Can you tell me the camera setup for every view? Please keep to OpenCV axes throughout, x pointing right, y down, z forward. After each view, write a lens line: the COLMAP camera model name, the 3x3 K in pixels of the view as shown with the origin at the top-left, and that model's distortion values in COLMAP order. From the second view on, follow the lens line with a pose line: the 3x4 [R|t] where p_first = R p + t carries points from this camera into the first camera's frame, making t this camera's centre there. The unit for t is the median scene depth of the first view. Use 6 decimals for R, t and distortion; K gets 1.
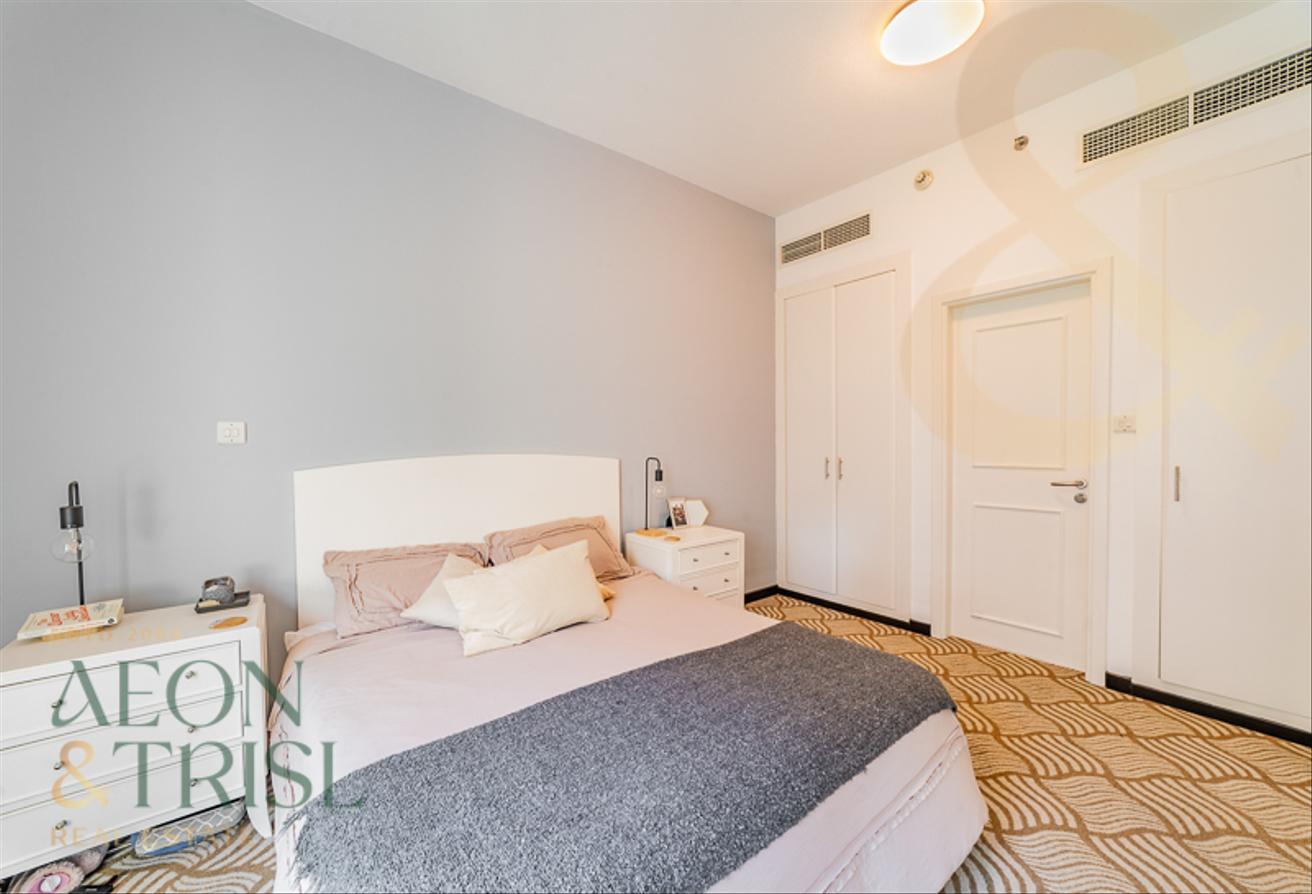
lens RADIAL K [[513.8, 0, 646.5], [0, 513.8, 447.4], [0, 0, 1]] dist [-0.002393, -0.000020]
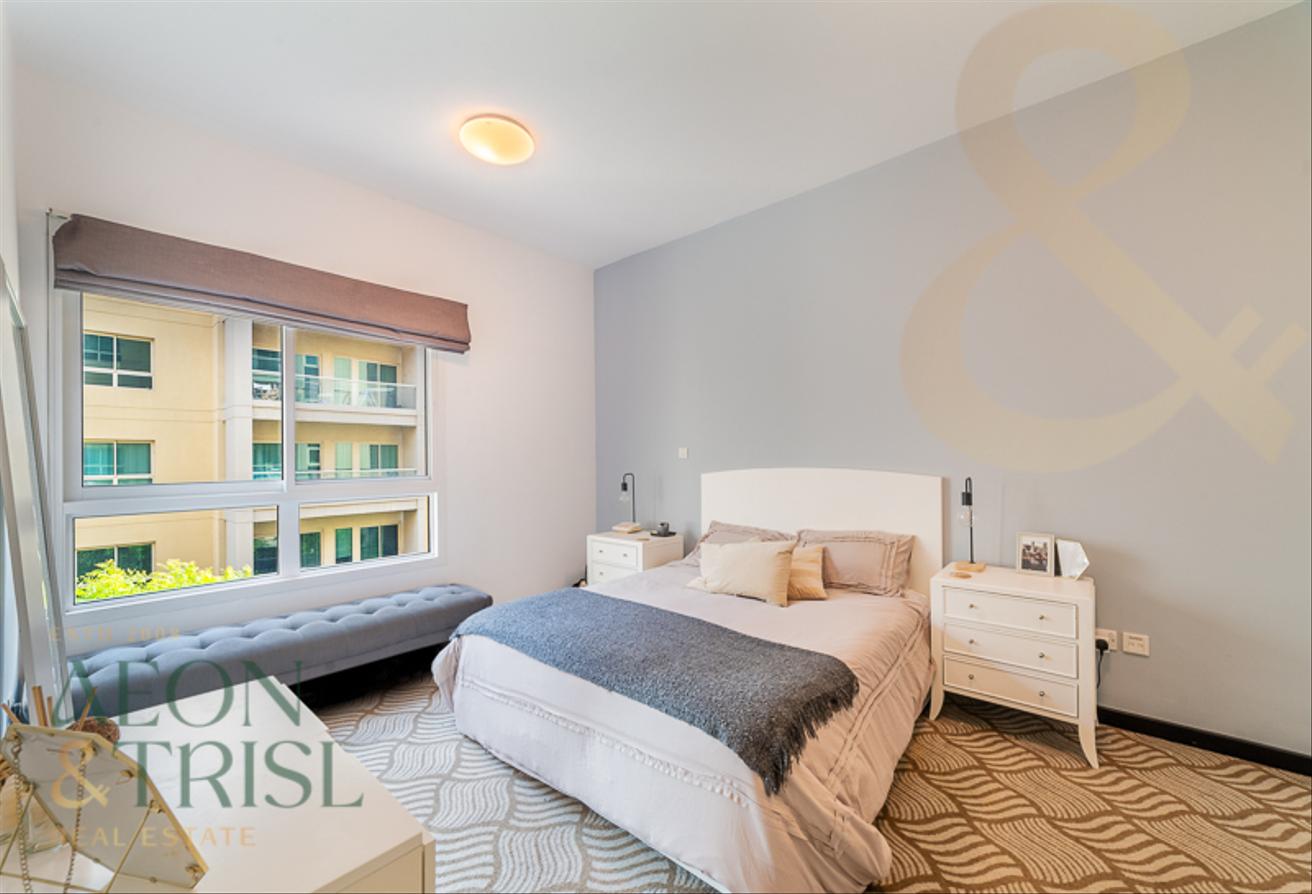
lens RADIAL K [[513.8, 0, 646.5], [0, 513.8, 447.4], [0, 0, 1]] dist [-0.002393, -0.000020]
pose [[0.182462, -0.013856, -0.983115, 0.854189], [-0.007125, 0.999856, -0.015414, -0.013674], [0.983187, 0.009817, 0.182337, 0.379937]]
